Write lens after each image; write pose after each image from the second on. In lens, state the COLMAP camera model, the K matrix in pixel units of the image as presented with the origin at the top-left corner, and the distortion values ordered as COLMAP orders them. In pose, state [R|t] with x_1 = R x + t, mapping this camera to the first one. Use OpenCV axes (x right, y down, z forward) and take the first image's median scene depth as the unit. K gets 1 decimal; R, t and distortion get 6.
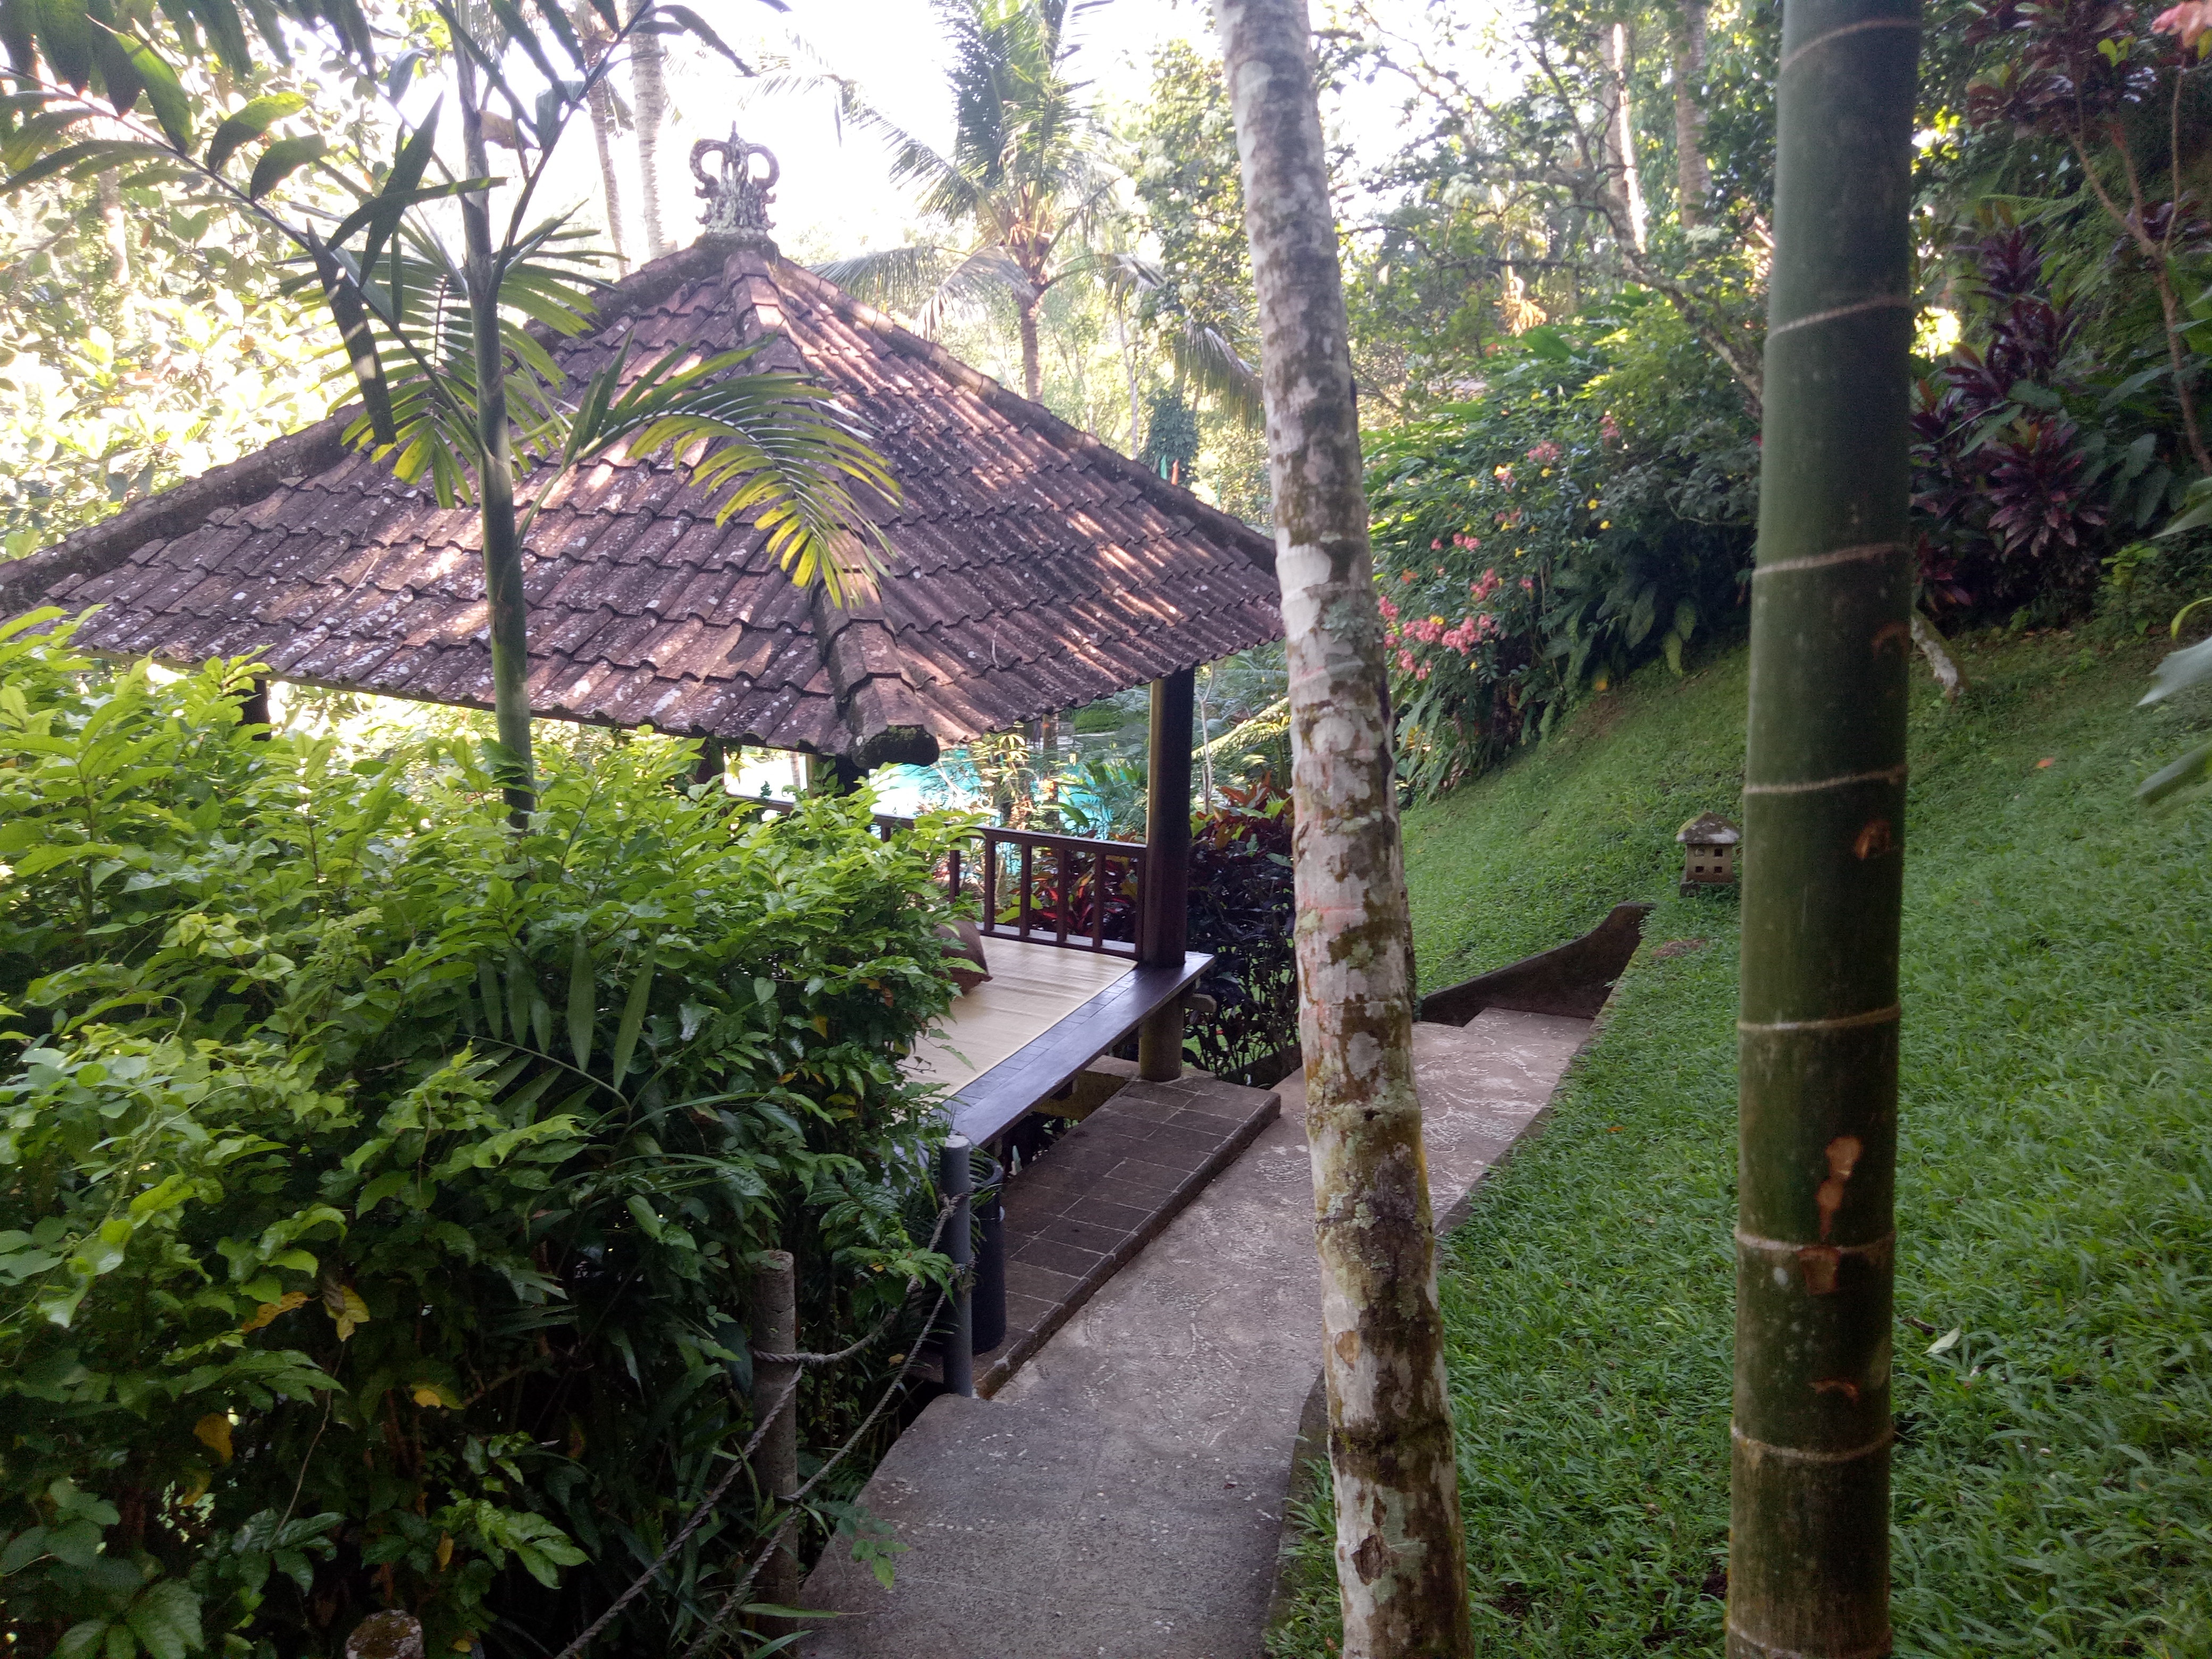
lens RADIAL K [[1650.9, 0, 1106.0], [0, 1650.9, 829.5], [0, 0, 1]] dist [0.032957, -0.029492]
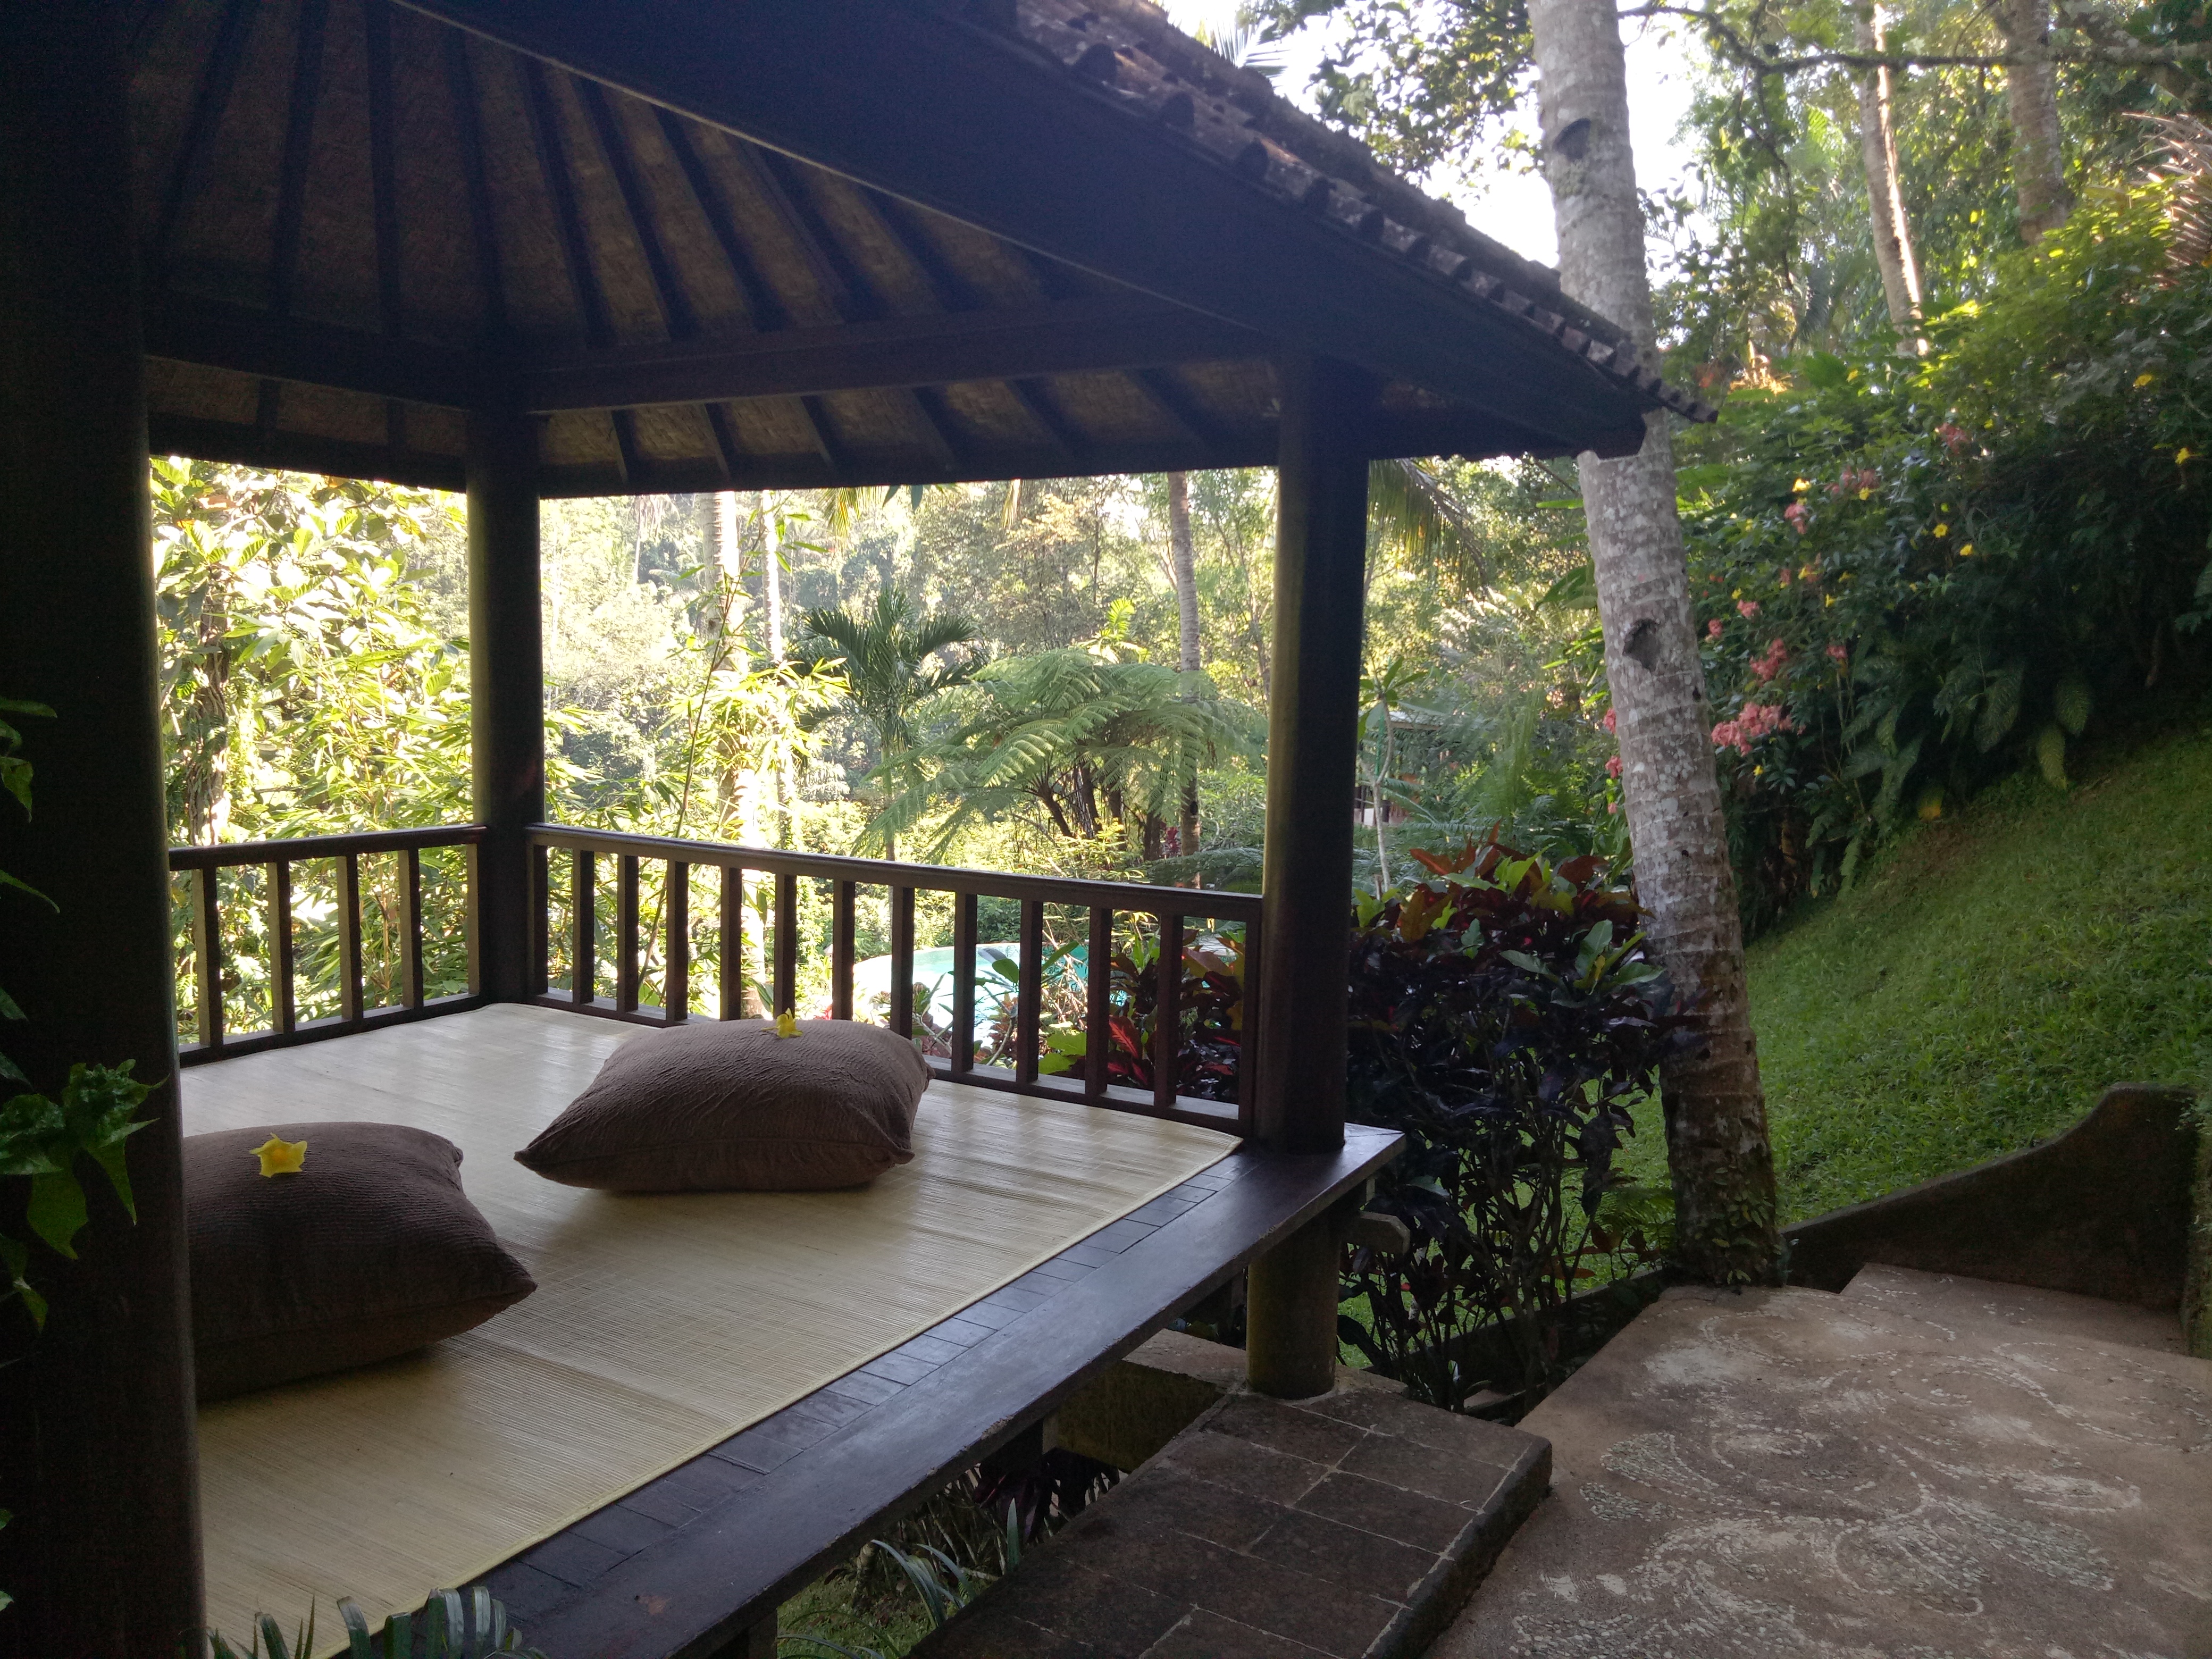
lens RADIAL K [[1650.9, 0, 1106.0], [0, 1650.9, 829.5], [0, 0, 1]] dist [0.032957, -0.029492]
pose [[0.994732, 0.012712, -0.101717, 0.020677], [-0.026269, 0.990757, -0.133079, 0.042567], [0.099086, 0.135050, 0.985872, 0.386084]]
